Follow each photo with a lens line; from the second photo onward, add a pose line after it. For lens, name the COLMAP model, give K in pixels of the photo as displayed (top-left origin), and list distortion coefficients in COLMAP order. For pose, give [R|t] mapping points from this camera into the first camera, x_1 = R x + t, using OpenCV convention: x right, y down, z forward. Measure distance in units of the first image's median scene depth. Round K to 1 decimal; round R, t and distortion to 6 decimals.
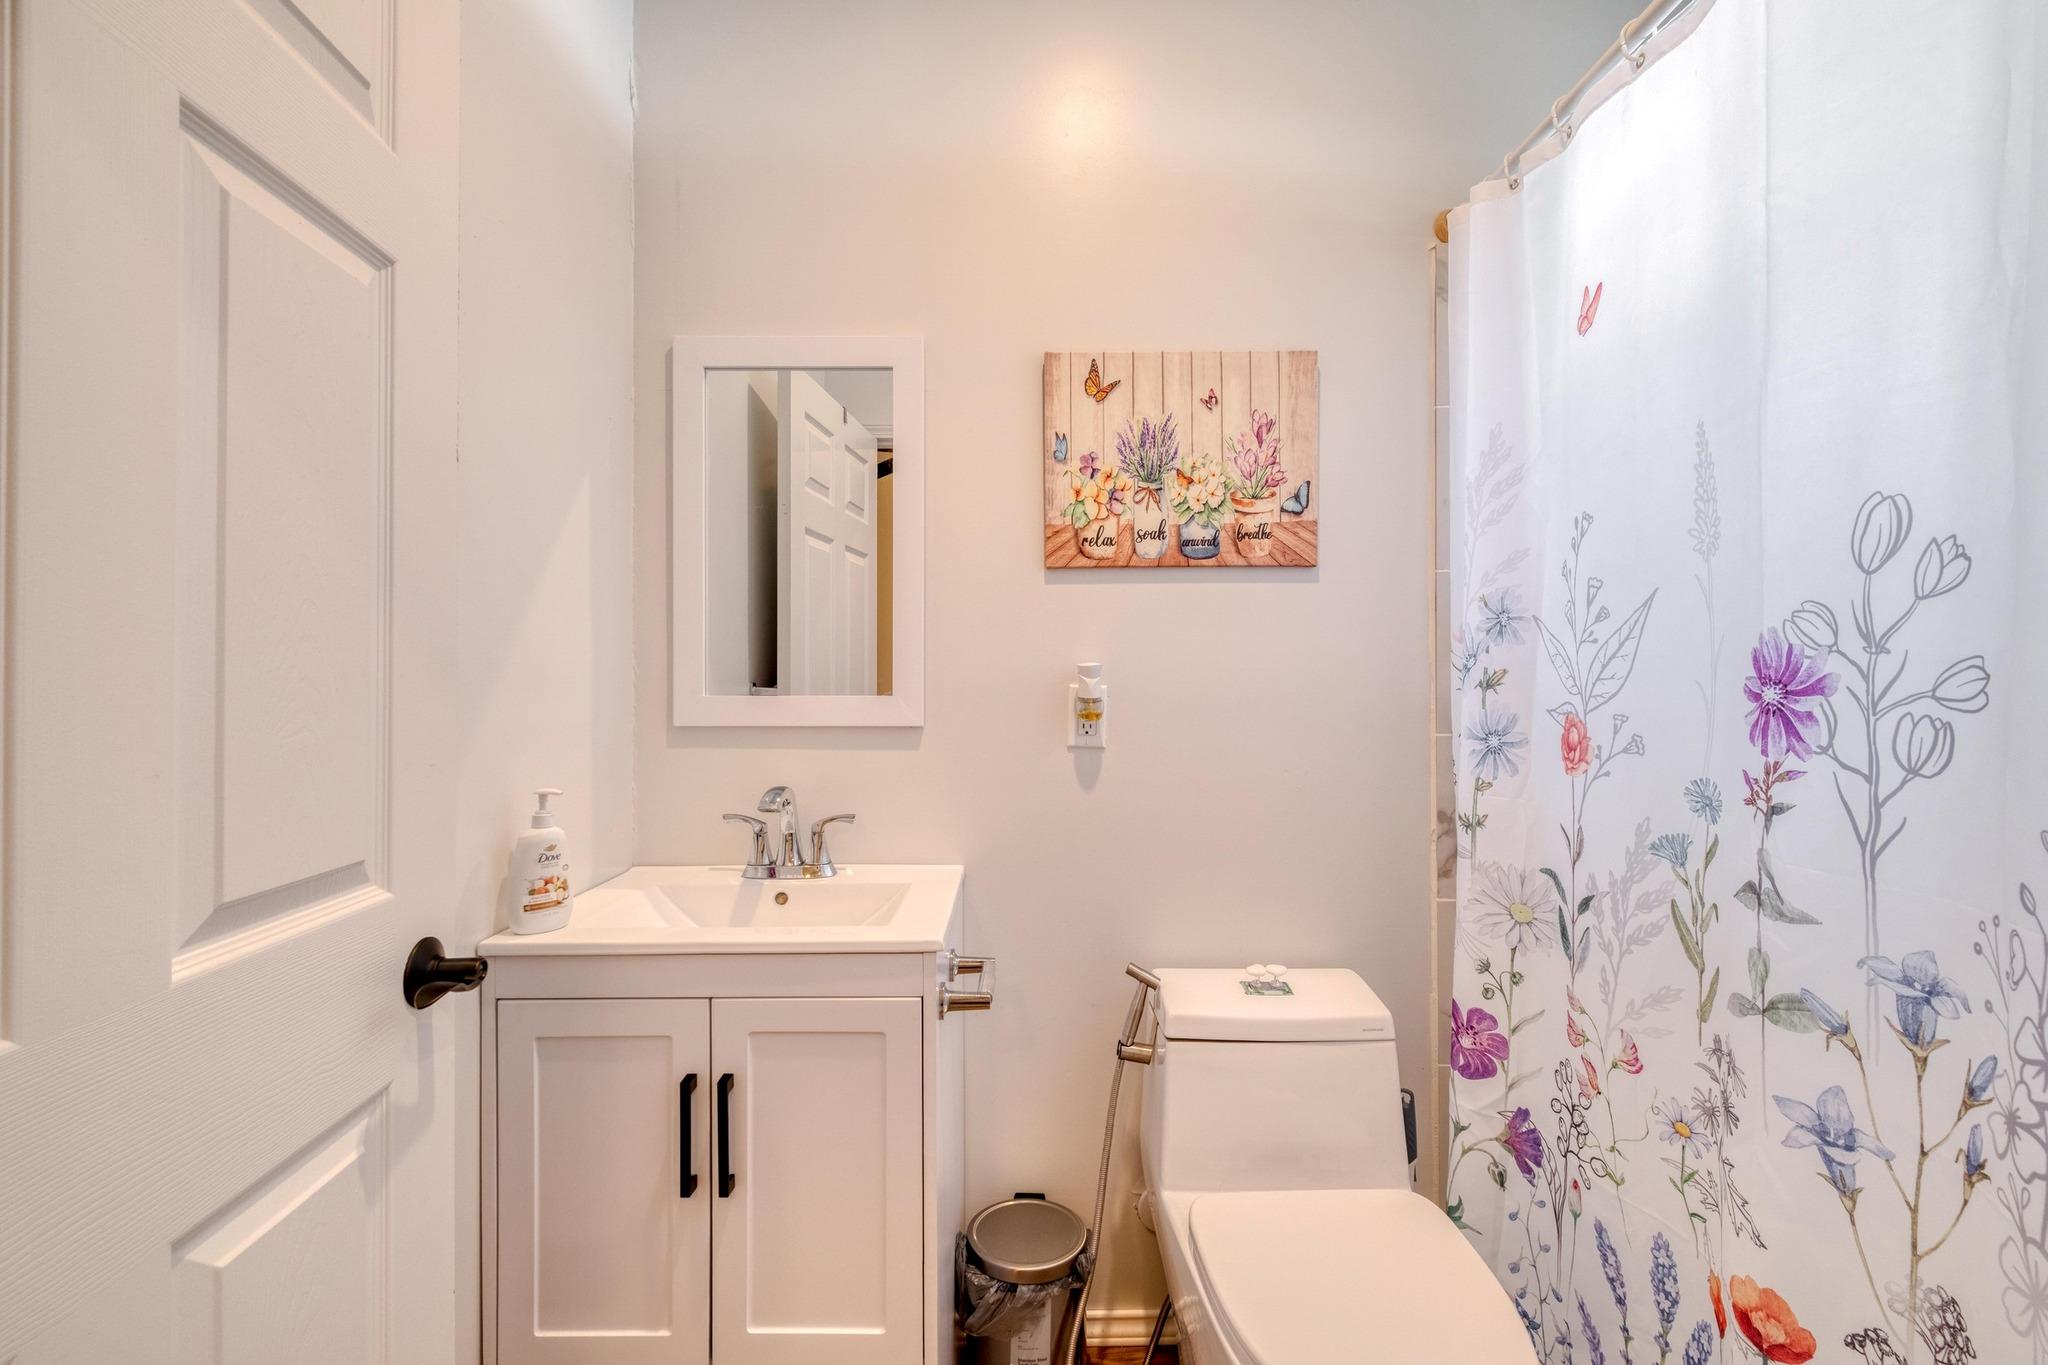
lens RADIAL K [[891.7, 0, 1021.2], [0, 891.7, 675.4], [0, 0, 1]] dist [0.007790, -0.004870]
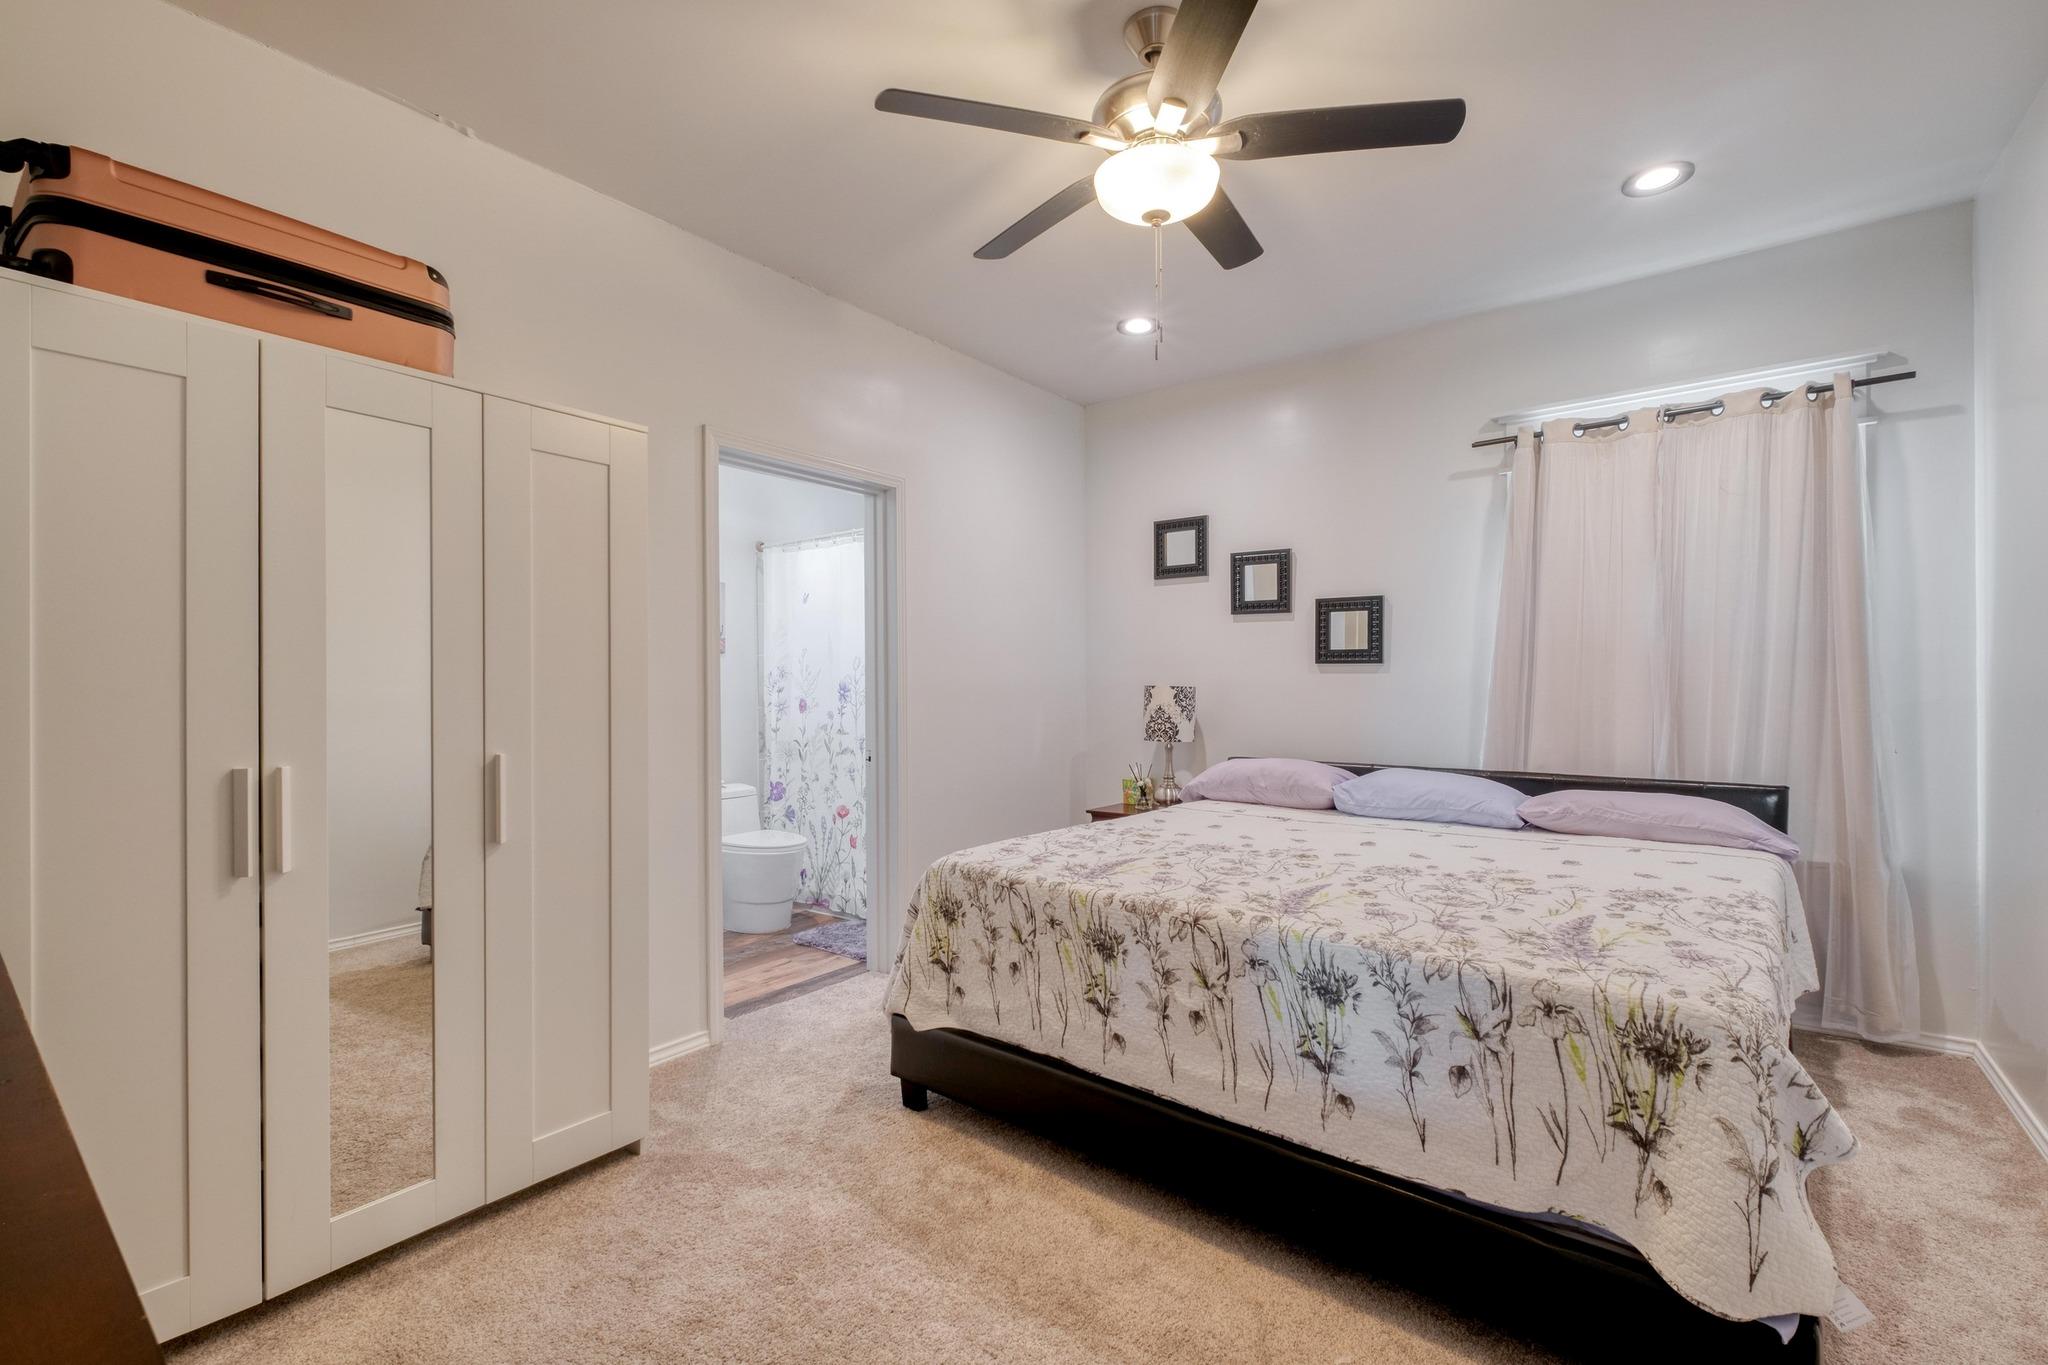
lens RADIAL K [[891.7, 0, 1021.0], [0, 891.7, 685.1], [0, 0, 1]] dist [0.007790, -0.004870]
pose [[0.614248, -0.005033, 0.789097, -1.875472], [0.007751, 0.999970, 0.000344, -0.008574], [-0.789075, 0.005905, 0.614269, -2.157098]]
